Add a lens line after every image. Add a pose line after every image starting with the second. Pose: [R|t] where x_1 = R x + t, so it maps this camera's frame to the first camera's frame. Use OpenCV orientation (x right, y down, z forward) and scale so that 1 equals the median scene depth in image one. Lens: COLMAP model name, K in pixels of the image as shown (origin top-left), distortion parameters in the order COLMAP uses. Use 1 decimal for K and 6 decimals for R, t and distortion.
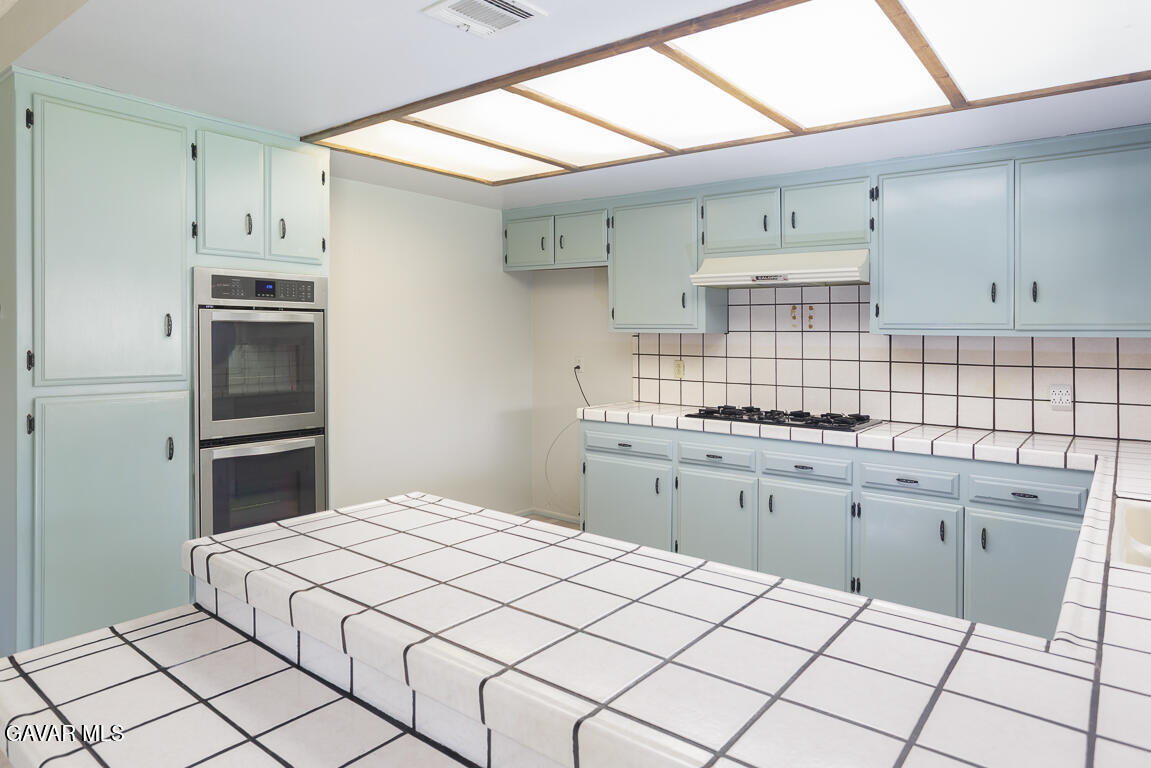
lens RADIAL K [[685.5, 0, 571.8], [0, 685.5, 336.3], [0, 0, 1]] dist [-0.016606, 0.006320]
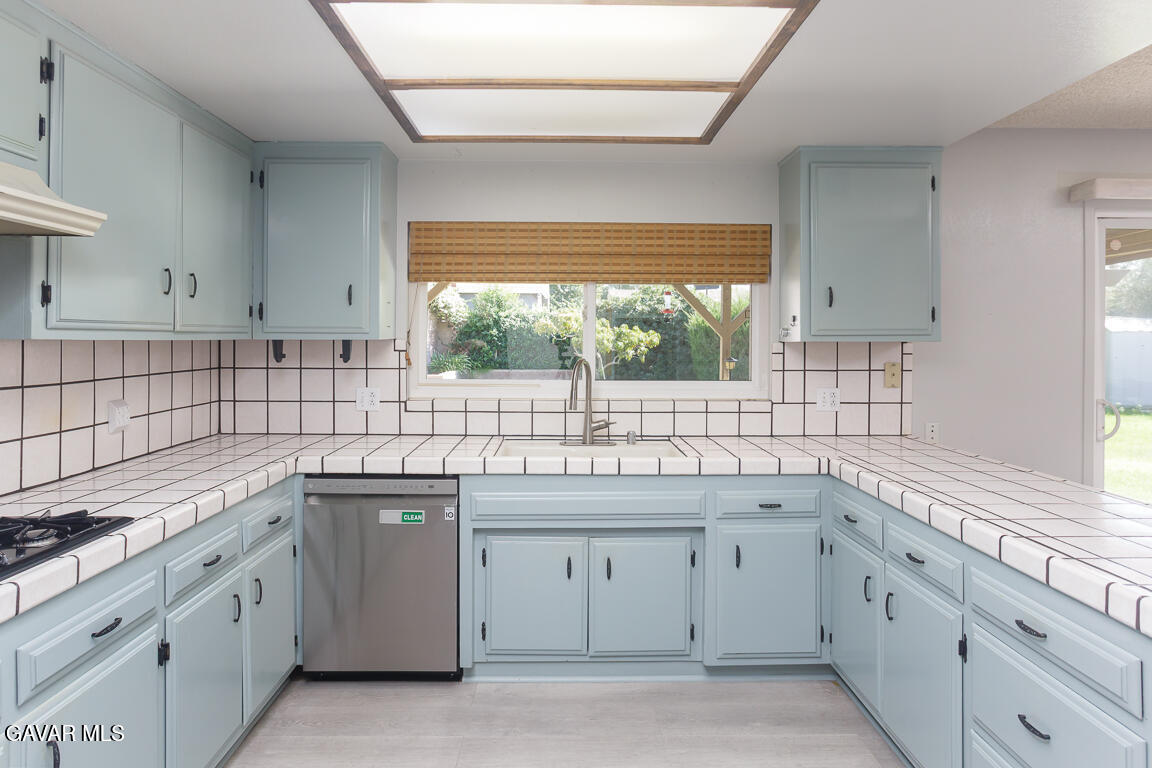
lens RADIAL K [[686.1, 0, 558.9], [0, 686.1, 336.6], [0, 0, 1]] dist [-0.016606, 0.006320]
pose [[-0.591495, -0.007293, 0.806276, -0.199107], [-0.000205, 0.999960, 0.008894, -0.009227], [-0.806309, 0.005096, -0.591473, 0.940933]]
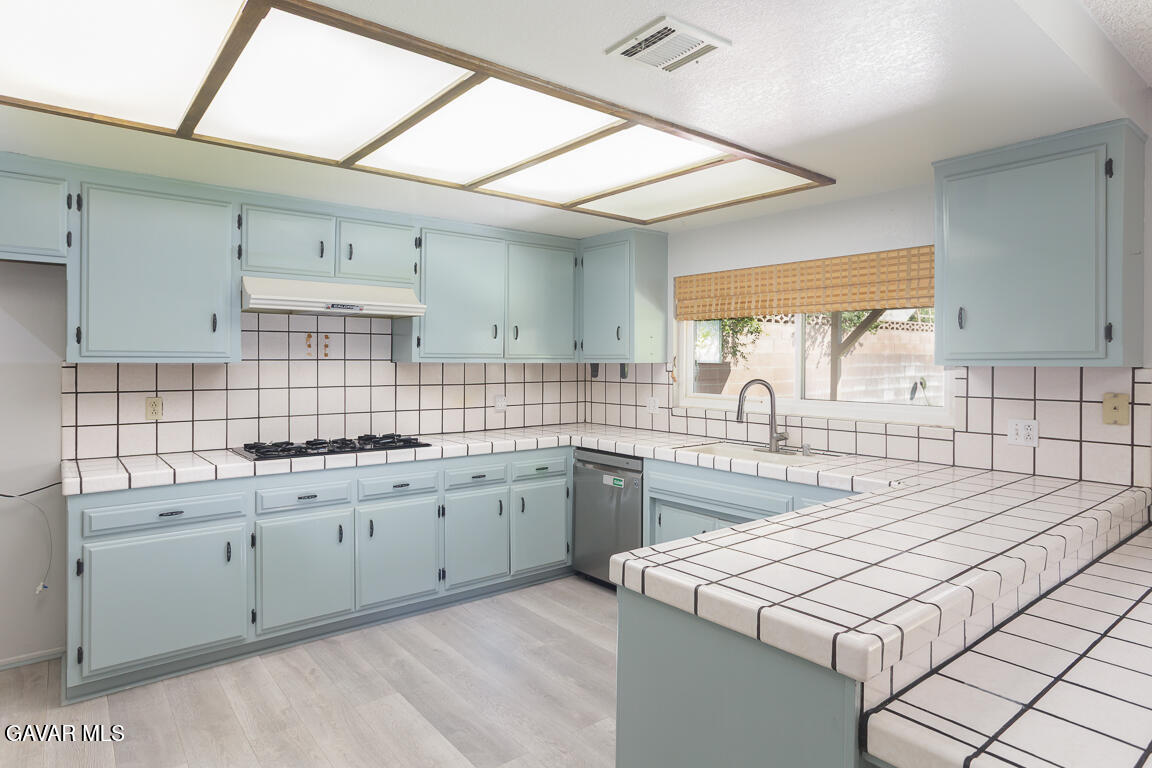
lens RADIAL K [[658.9, 0, 584.5], [0, 658.9, 357.2], [0, 0, 1]] dist [0.001812, 0.004035]
pose [[0.250741, -0.000101, 0.968054, -0.551439], [0.006663, 0.999976, -0.001622, -0.007478], [-0.968031, 0.006857, 0.250736, 0.417095]]
